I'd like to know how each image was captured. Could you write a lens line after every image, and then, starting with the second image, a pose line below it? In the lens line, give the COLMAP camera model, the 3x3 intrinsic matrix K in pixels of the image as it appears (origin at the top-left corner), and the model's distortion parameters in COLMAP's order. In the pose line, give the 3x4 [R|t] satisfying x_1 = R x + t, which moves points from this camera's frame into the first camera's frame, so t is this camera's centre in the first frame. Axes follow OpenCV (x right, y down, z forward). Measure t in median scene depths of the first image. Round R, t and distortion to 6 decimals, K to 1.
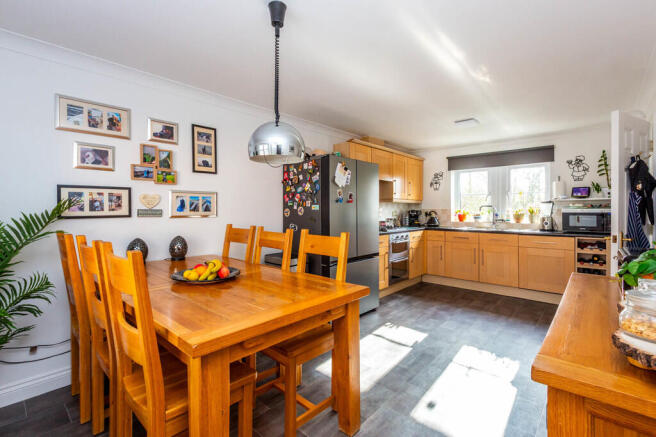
lens RADIAL K [[306.8, 0, 332.3], [0, 306.8, 208.3], [0, 0, 1]] dist [0.003185, 0.000452]
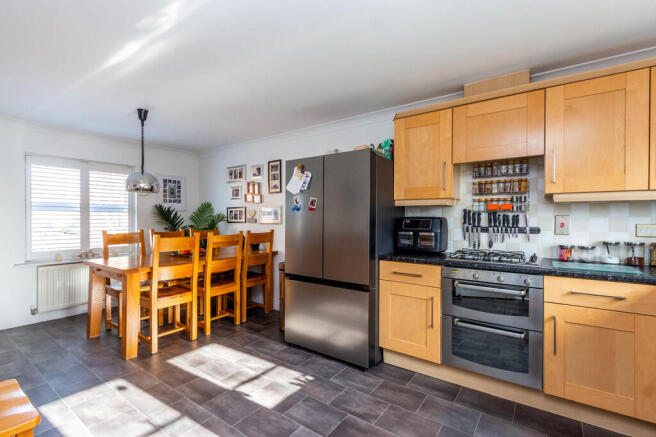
lens RADIAL K [[306.8, 0, 328.9], [0, 306.8, 220.4], [0, 0, 1]] dist [0.003185, 0.000452]
pose [[0.082606, 0.003153, -0.996577, 1.051788], [-0.003176, 0.999991, 0.002900, 0.007532], [0.996577, 0.002926, 0.082615, 1.154565]]
